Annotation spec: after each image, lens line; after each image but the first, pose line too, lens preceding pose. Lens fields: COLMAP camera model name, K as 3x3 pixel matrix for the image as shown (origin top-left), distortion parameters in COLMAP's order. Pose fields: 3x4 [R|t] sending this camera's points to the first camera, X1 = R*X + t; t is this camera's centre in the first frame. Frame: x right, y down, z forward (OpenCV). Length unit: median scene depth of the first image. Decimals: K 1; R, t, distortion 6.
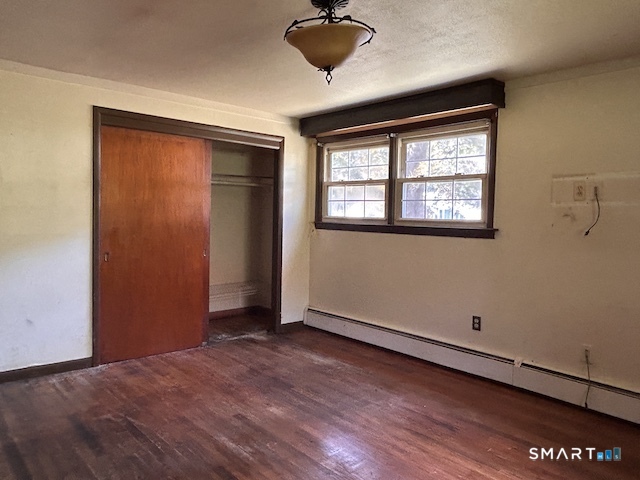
lens RADIAL K [[471.6, 0, 320.2], [0, 471.6, 238.6], [0, 0, 1]] dist [0.000996, -0.006662]
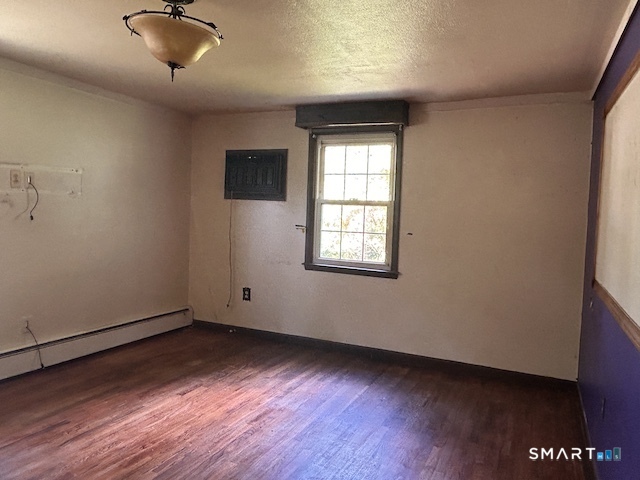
lens RADIAL K [[471.6, 0, 320.7], [0, 471.6, 240.6], [0, 0, 1]] dist [0.000996, -0.006662]
pose [[-0.395530, -0.097590, 0.913253, -0.736015], [0.002637, 0.994214, 0.107383, -0.076241], [-0.918449, 0.044882, -0.392985, 0.806826]]
